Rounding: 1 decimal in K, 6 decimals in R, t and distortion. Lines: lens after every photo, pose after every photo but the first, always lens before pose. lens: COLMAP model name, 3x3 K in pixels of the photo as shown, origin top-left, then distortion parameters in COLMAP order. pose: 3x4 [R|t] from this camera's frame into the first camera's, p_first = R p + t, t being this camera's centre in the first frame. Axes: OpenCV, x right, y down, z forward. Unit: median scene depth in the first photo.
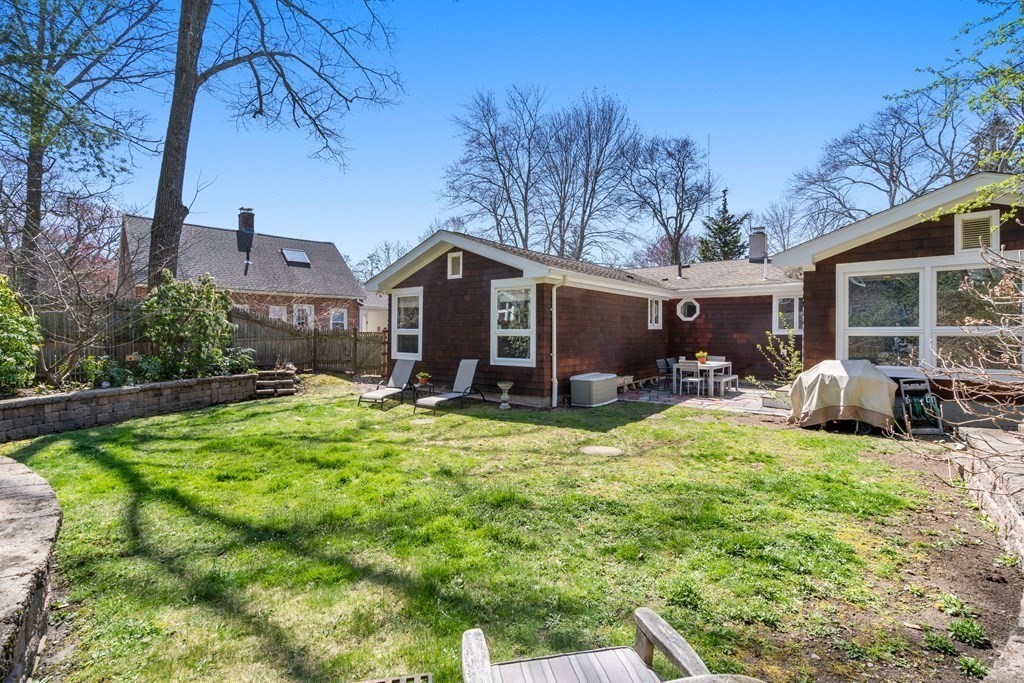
lens RADIAL K [[468.9, 0, 523.9], [0, 468.9, 337.9], [0, 0, 1]] dist [0.001524, 0.000238]
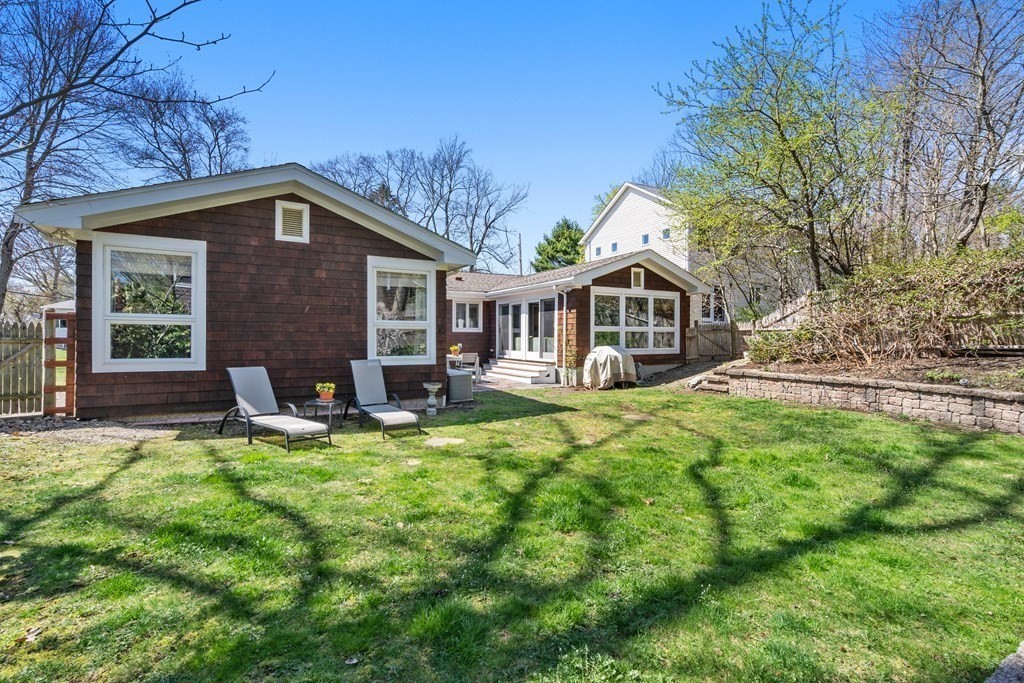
lens RADIAL K [[461.8, 0, 513.5], [0, 461.8, 335.7], [0, 0, 1]] dist [-0.003354, -0.000150]
pose [[0.390539, 0.002314, 0.920584, -0.669084], [0.007141, 0.999959, -0.005543, 0.013727], [-0.920559, 0.008738, 0.390506, 0.487941]]
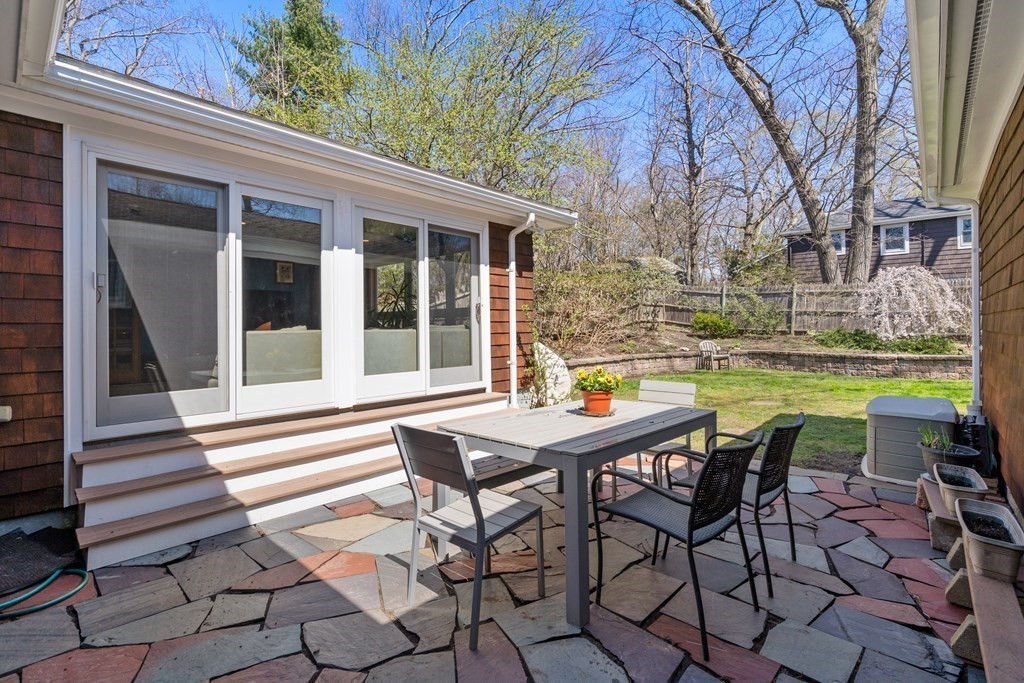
lens RADIAL K [[468.1, 0, 510.6], [0, 468.1, 324.5], [0, 0, 1]] dist [-0.003682, -0.000326]
pose [[-0.996472, 0.008549, 0.083491, 0.457633], [0.008808, 0.999957, 0.002736, 0.006601], [-0.083464, 0.003461, -0.996505, 1.411019]]
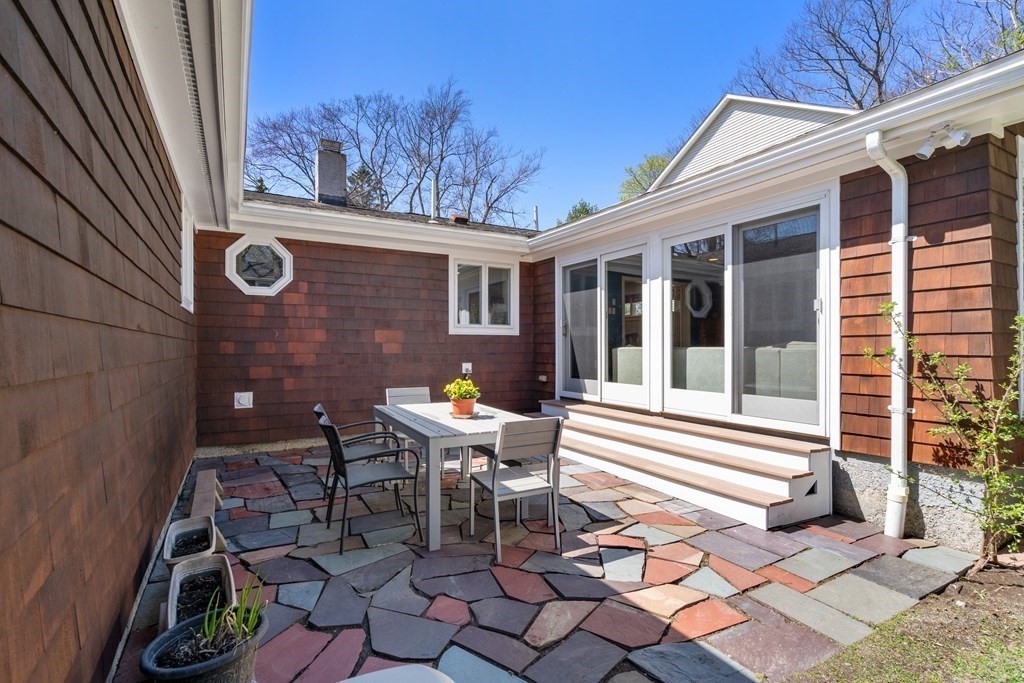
lens RADIAL K [[476.2, 0, 509.5], [0, 476.2, 346.8], [0, 0, 1]] dist [-0.000954, 0.000161]
pose [[0.386926, -0.002472, 0.922107, 0.110760], [0.011049, 0.999937, -0.001956, 0.010269], [-0.922045, 0.010945, 0.386929, 0.954957]]
